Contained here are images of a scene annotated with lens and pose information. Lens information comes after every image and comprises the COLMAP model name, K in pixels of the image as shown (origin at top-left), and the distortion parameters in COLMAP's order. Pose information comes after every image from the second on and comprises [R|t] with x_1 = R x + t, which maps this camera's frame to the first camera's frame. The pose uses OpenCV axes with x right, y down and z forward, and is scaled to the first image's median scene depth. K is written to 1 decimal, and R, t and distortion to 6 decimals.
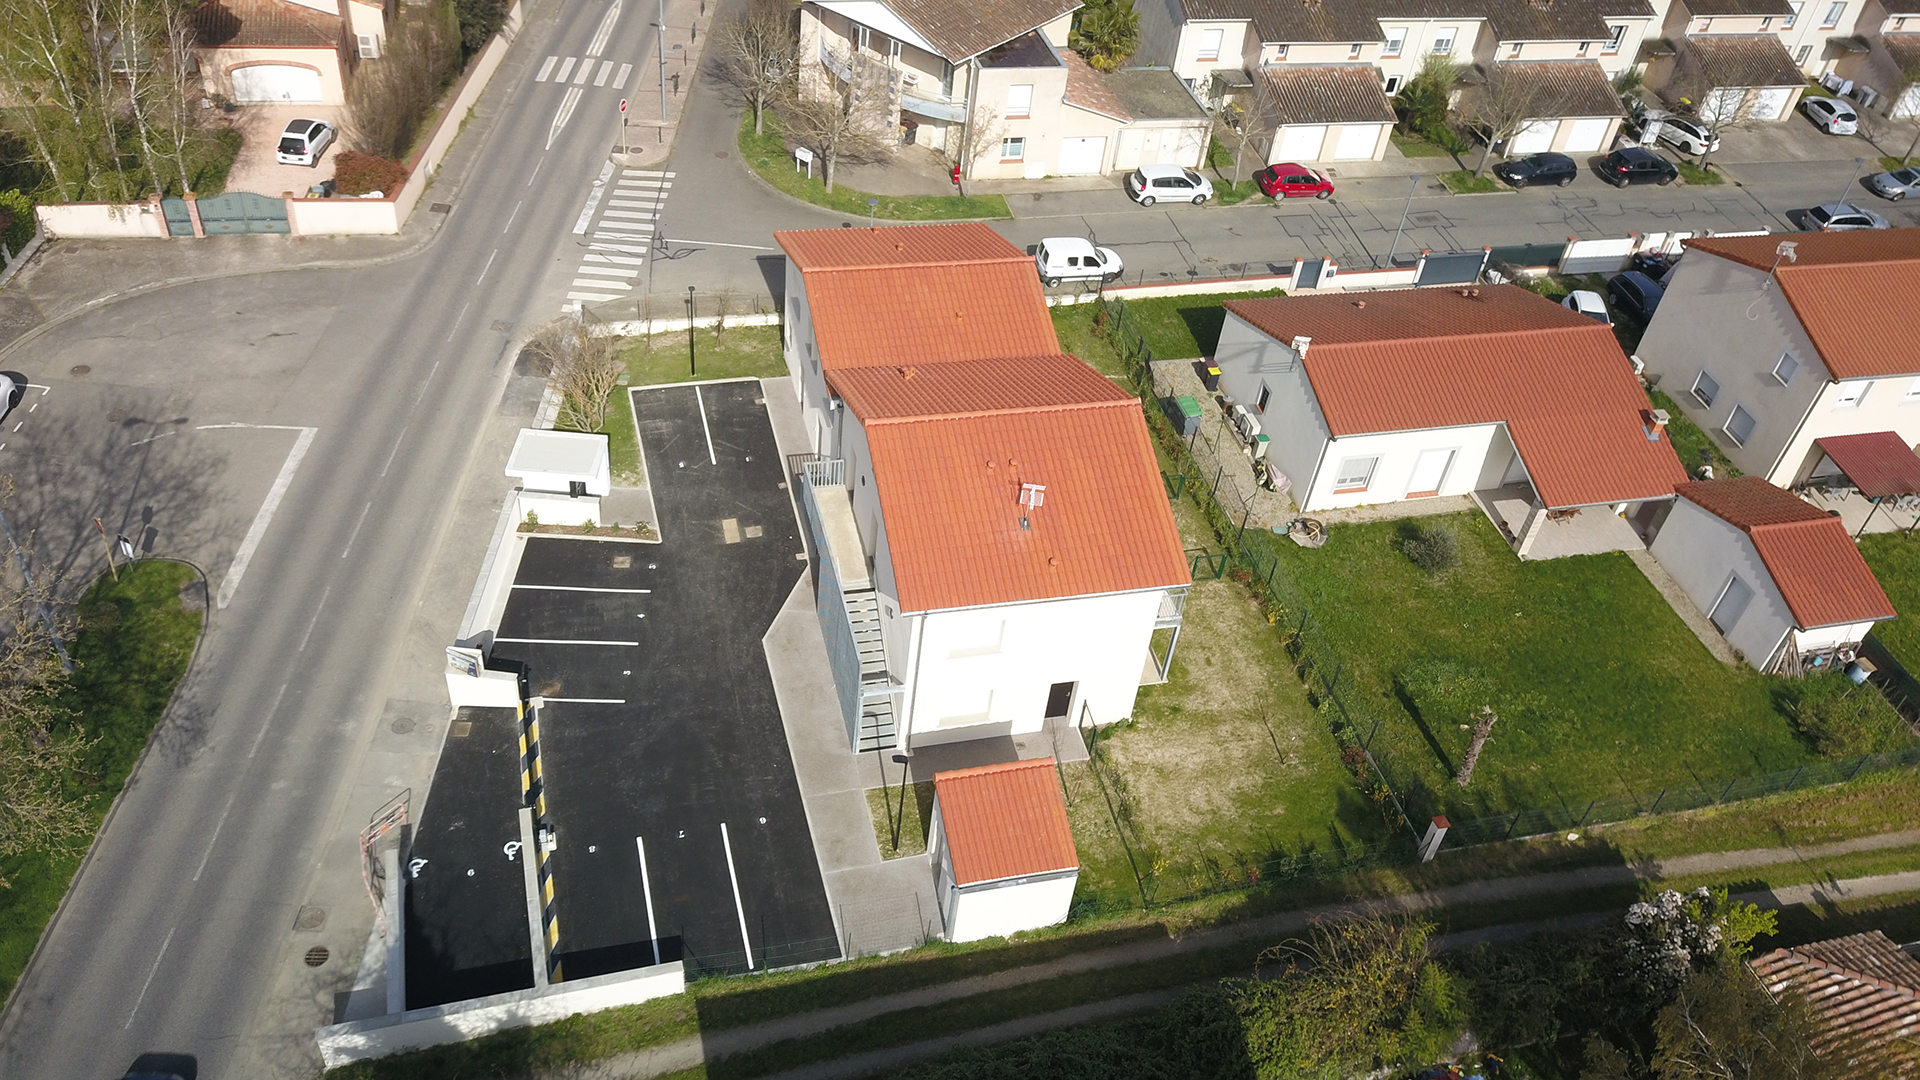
lens RADIAL K [[1442.9, 0, 960.0], [0, 1442.9, 540.0], [0, 0, 1]] dist [0.000079, 0.000297]
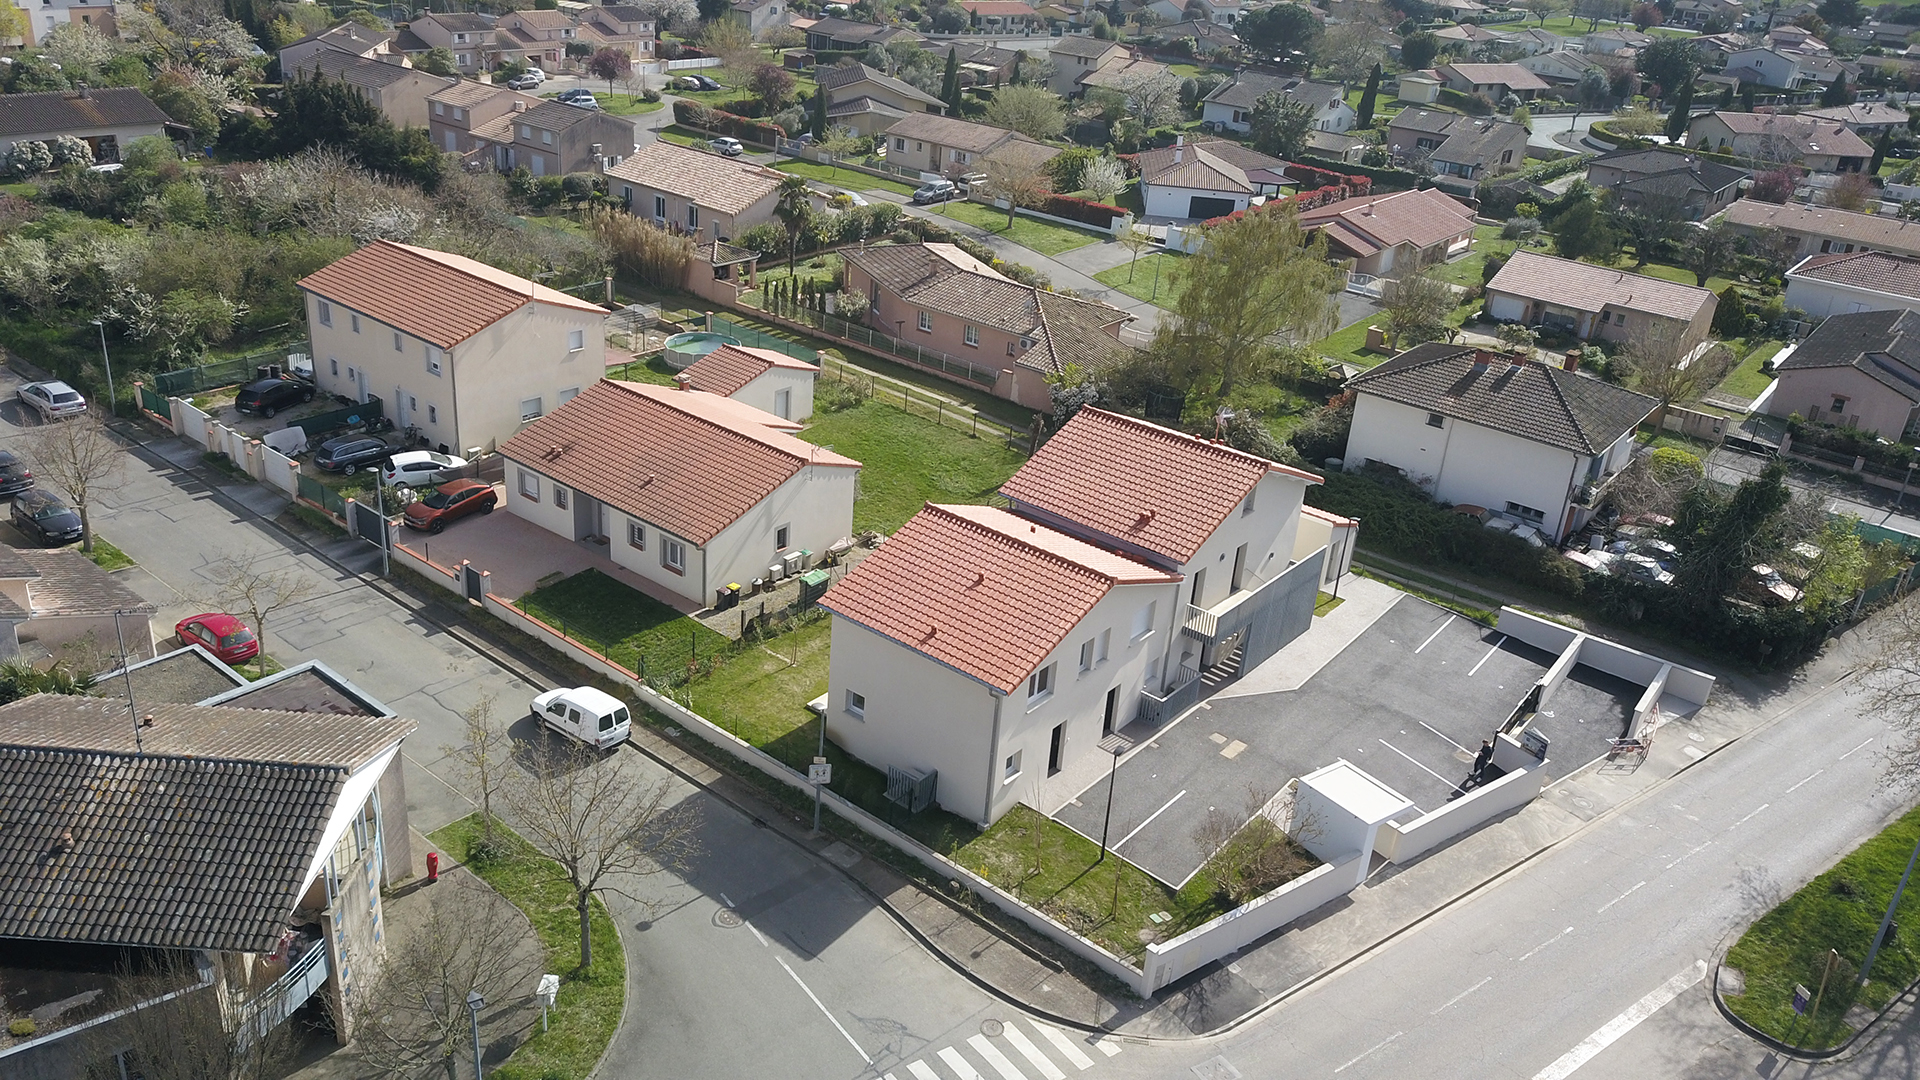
lens RADIAL K [[1437.9, 0, 960.0], [0, 1437.9, 540.0], [0, 0, 1]] dist [-0.012079, -0.006821]
pose [[-0.587421, -0.468142, 0.660136, -0.672558], [0.433825, 0.506447, 0.745190, -0.965672], [-0.683178, 0.724124, -0.094405, 1.142869]]
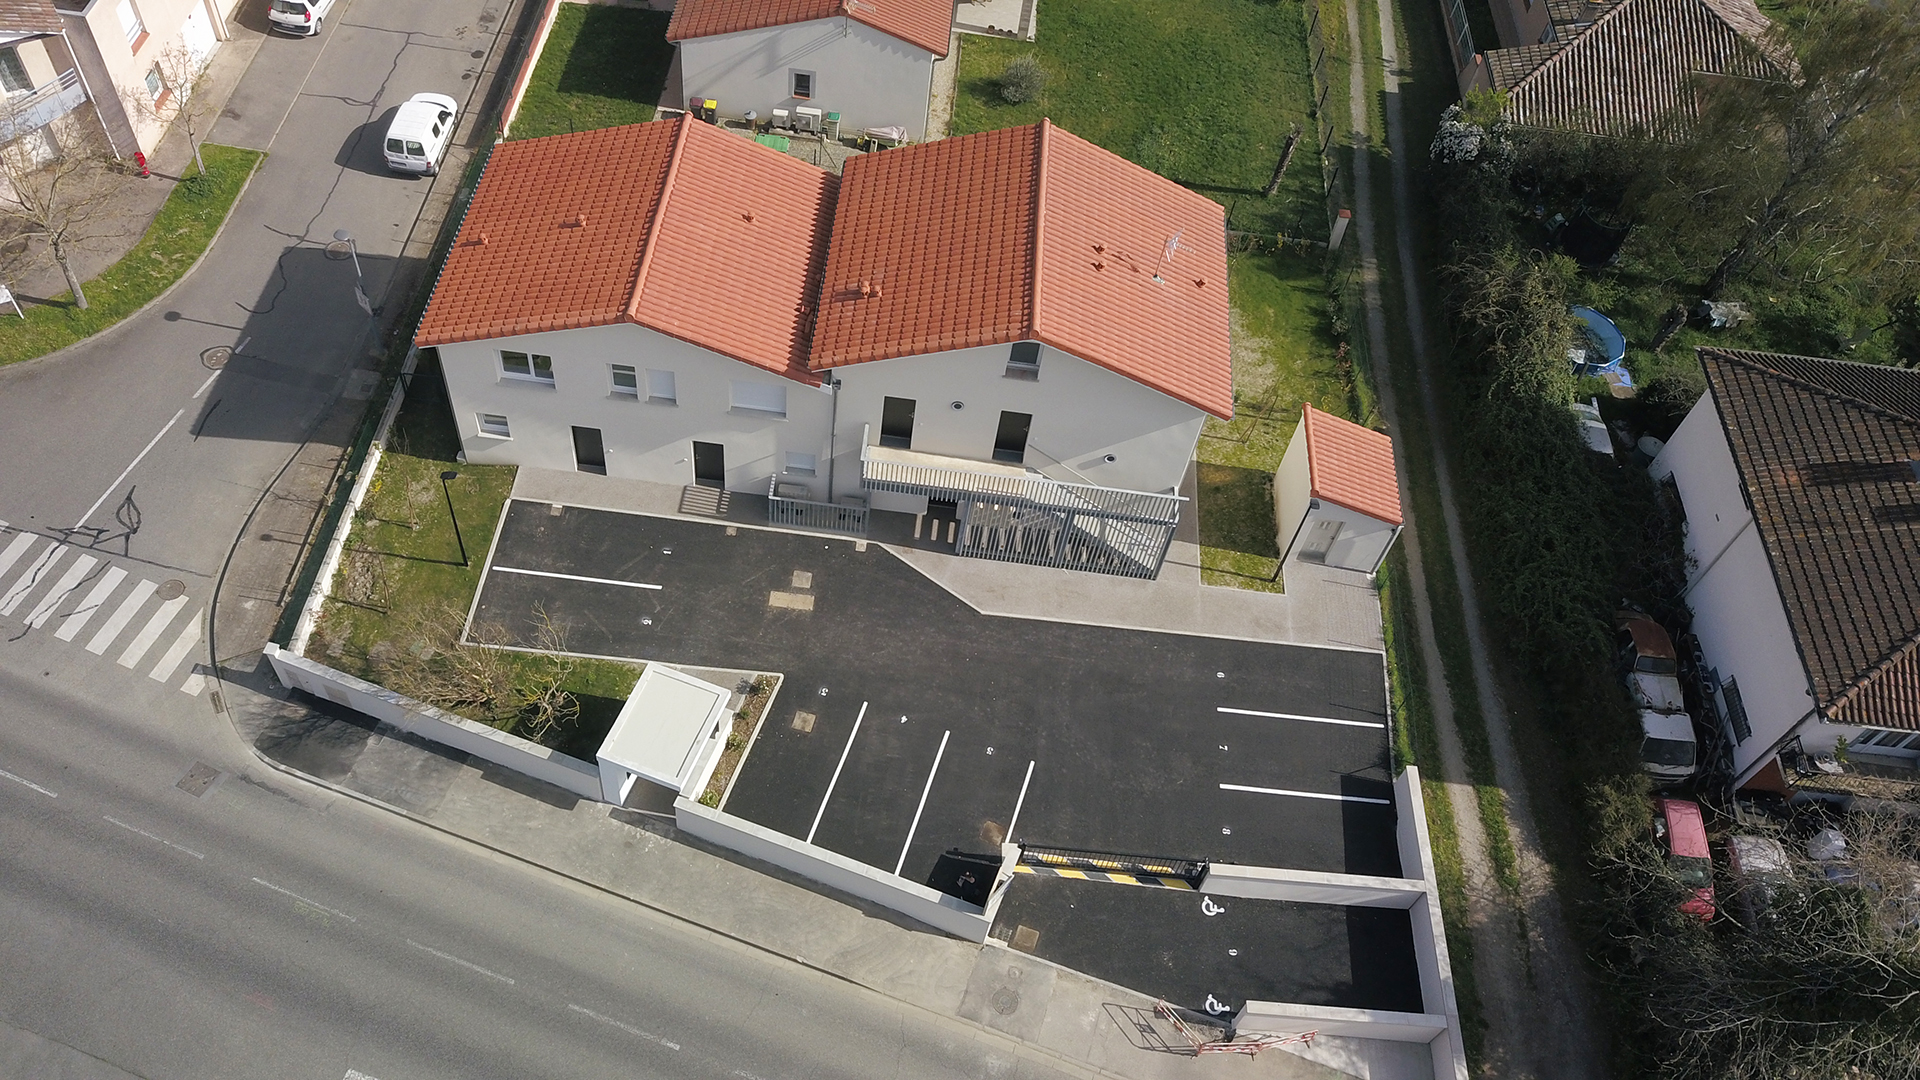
lens RADIAL K [[1442.9, 0, 960.0], [0, 1442.9, 540.0], [0, 0, 1]] dist [0.000079, 0.000297]
pose [[0.329469, -0.797777, 0.504978, -0.521292], [0.576418, 0.593556, 0.561635, -0.438881], [-0.747792, 0.106037, 0.655411, 0.392512]]
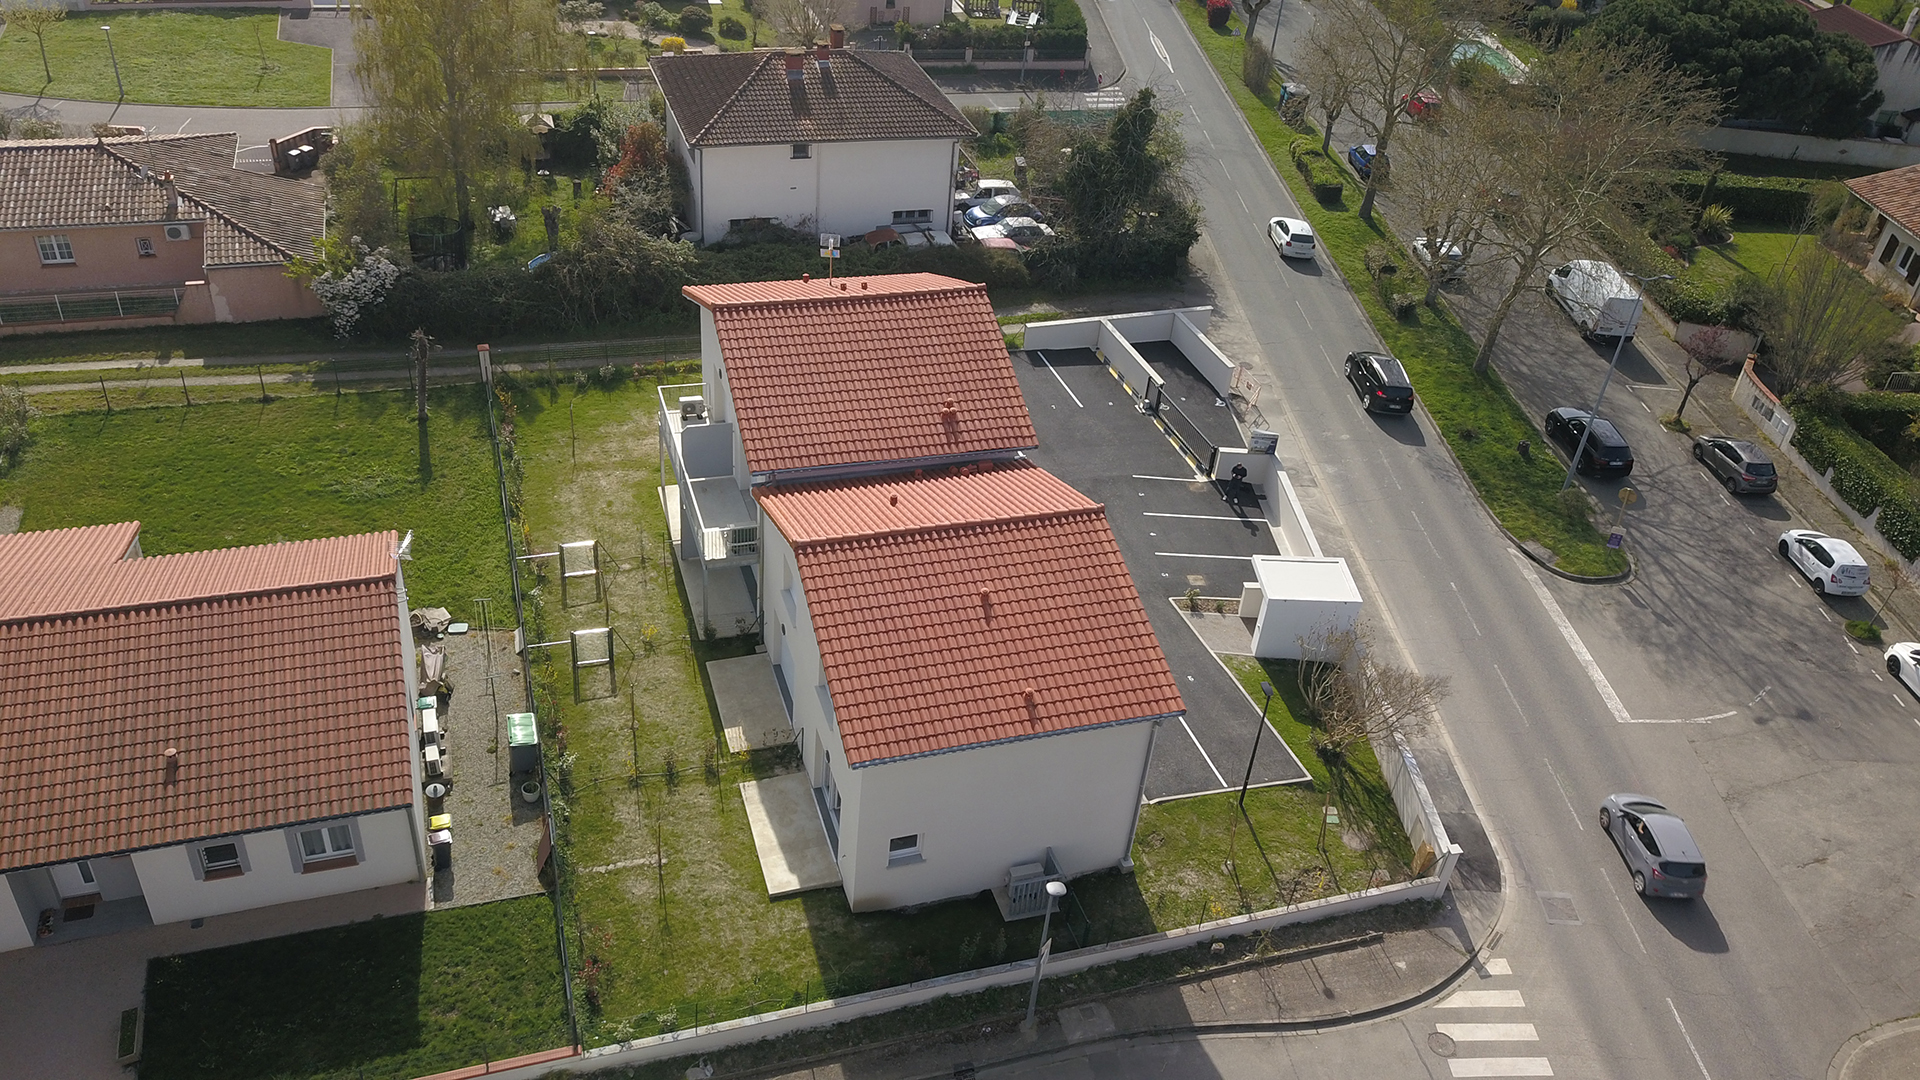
lens RADIAL K [[1442.9, 0, 960.0], [0, 1442.9, 540.0], [0, 0, 1]] dist [0.000079, 0.000297]
pose [[-0.981300, -0.118184, -0.151928, 0.078652], [-0.174259, 0.210232, 0.961996, -0.899947], [-0.081752, 0.970482, -0.226896, 1.193395]]
